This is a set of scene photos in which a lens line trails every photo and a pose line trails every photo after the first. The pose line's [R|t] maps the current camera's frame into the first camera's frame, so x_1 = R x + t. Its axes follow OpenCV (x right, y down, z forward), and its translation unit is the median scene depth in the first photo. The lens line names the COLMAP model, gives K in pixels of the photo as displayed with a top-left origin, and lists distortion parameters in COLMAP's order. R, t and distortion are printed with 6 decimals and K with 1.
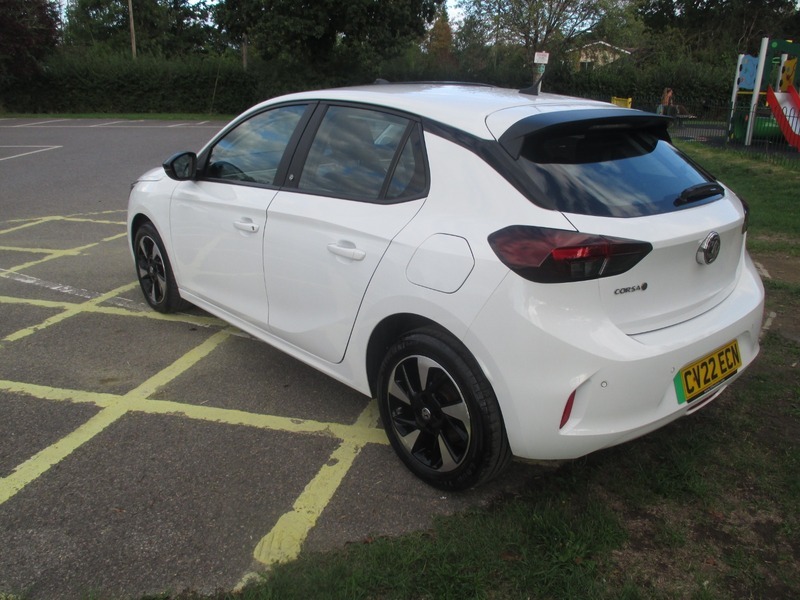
lens RADIAL K [[628.3, 0, 399.3], [0, 628.3, 395.5], [0, 0, 1]] dist [-0.023776, -0.002309]
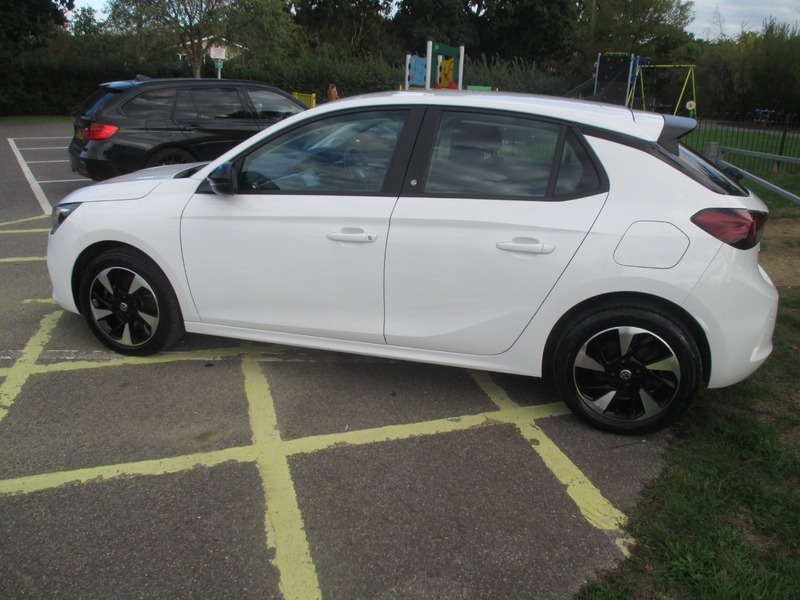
lens RADIAL K [[628.3, 0, 399.3], [0, 628.3, 395.5], [0, 0, 1]] dist [-0.023776, -0.002309]
pose [[0.847534, -0.225657, 0.480380, -0.730598], [0.221590, 0.972899, 0.066066, -0.085980], [-0.482270, 0.050454, 0.874569, 0.146562]]
